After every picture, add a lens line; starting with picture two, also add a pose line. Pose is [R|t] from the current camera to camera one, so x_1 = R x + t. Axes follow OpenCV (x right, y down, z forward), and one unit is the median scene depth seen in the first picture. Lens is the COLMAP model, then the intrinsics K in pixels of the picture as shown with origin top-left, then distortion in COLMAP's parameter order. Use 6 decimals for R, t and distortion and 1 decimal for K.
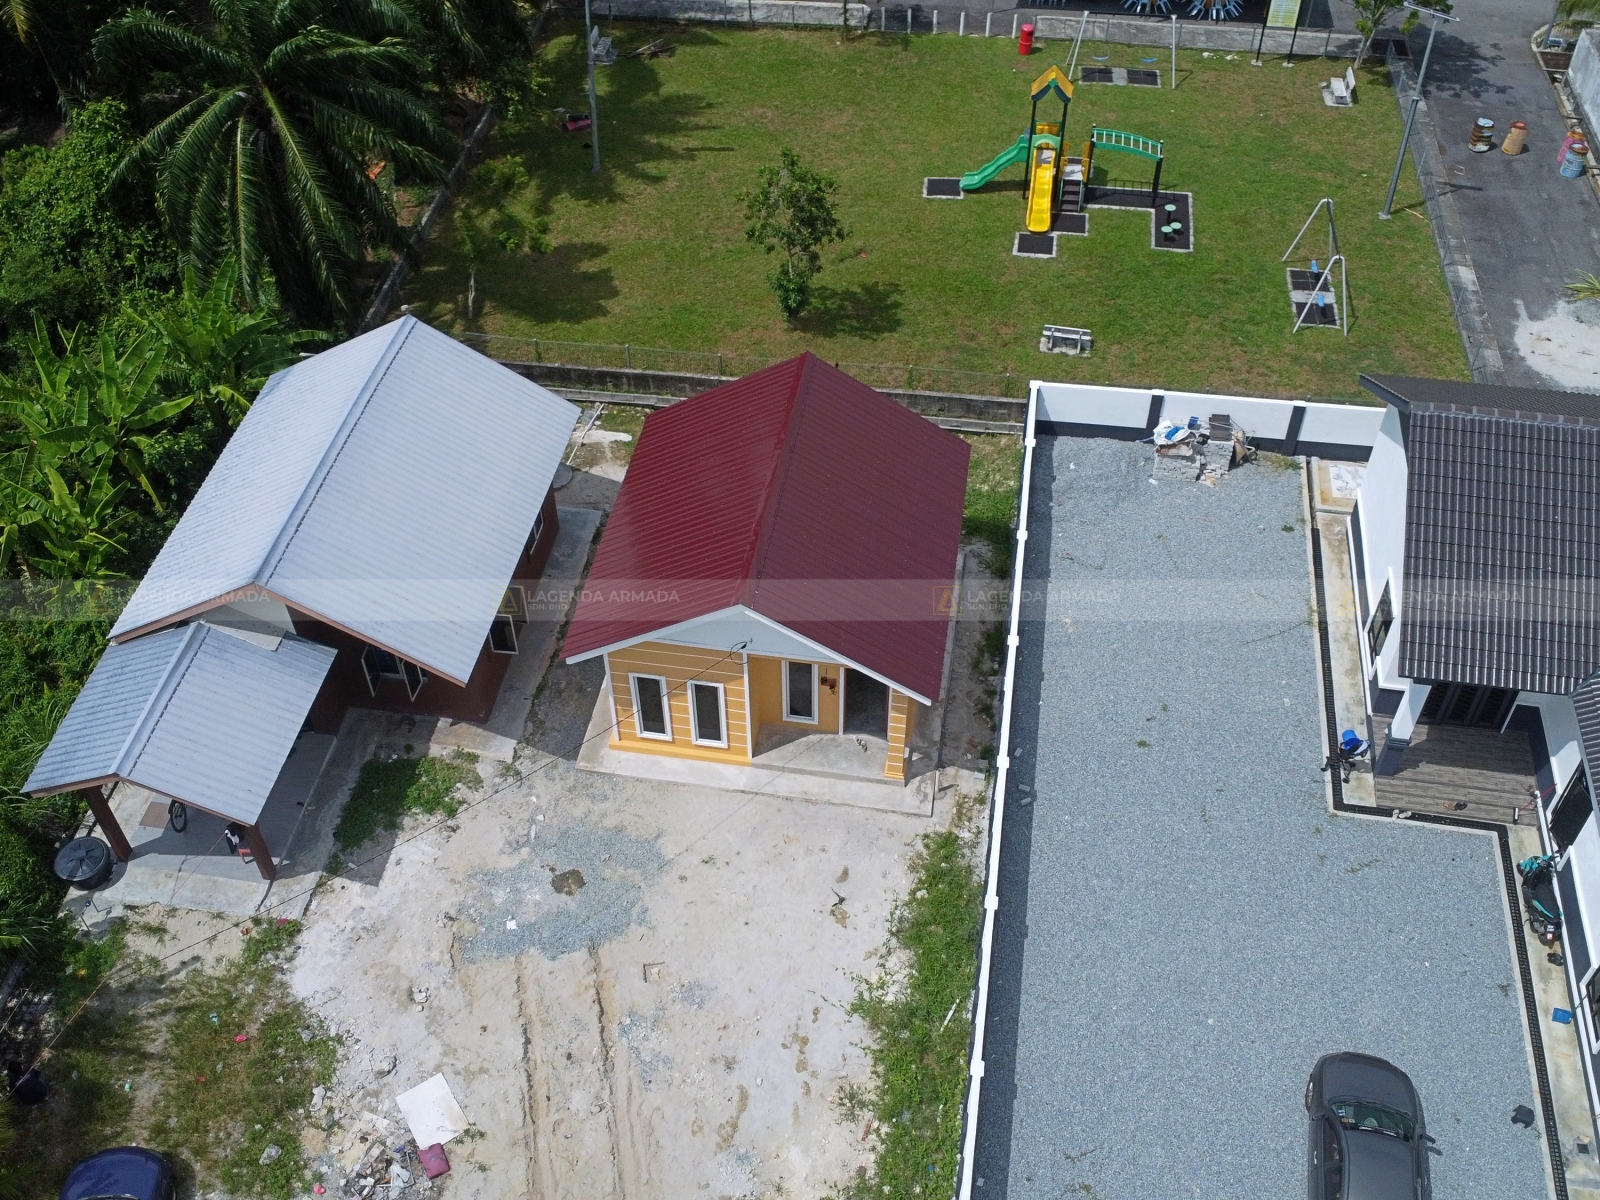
lens RADIAL K [[1542.1, 0, 773.9], [0, 1542.1, 595.0], [0, 0, 1]] dist [-0.011890, -0.038209]
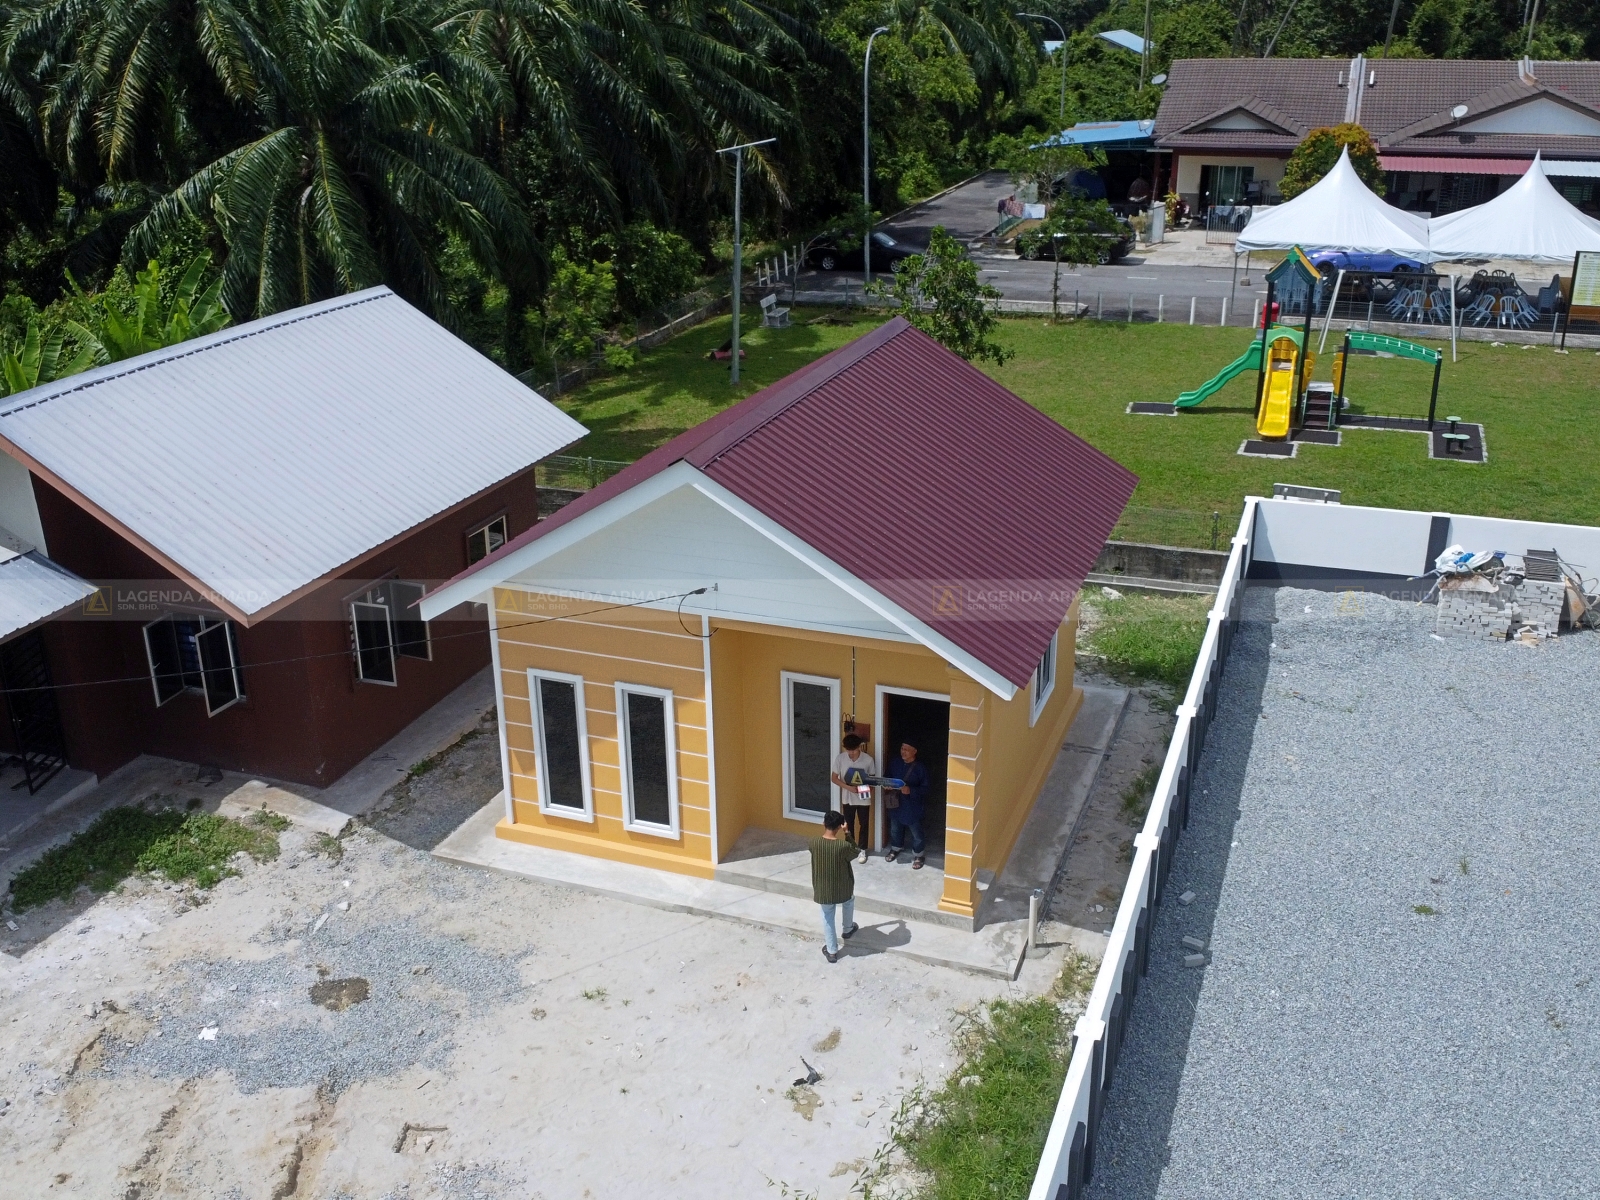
lens RADIAL K [[1536.5, 0, 781.7], [0, 1536.5, 605.4], [0, 0, 1]] dist [-0.007228, -0.048650]
pose [[0.981144, 0.074109, -0.178507, 0.106609], [-0.138585, 0.913520, -0.382460, 0.237308], [0.134726, 0.399987, 0.906565, 0.442974]]
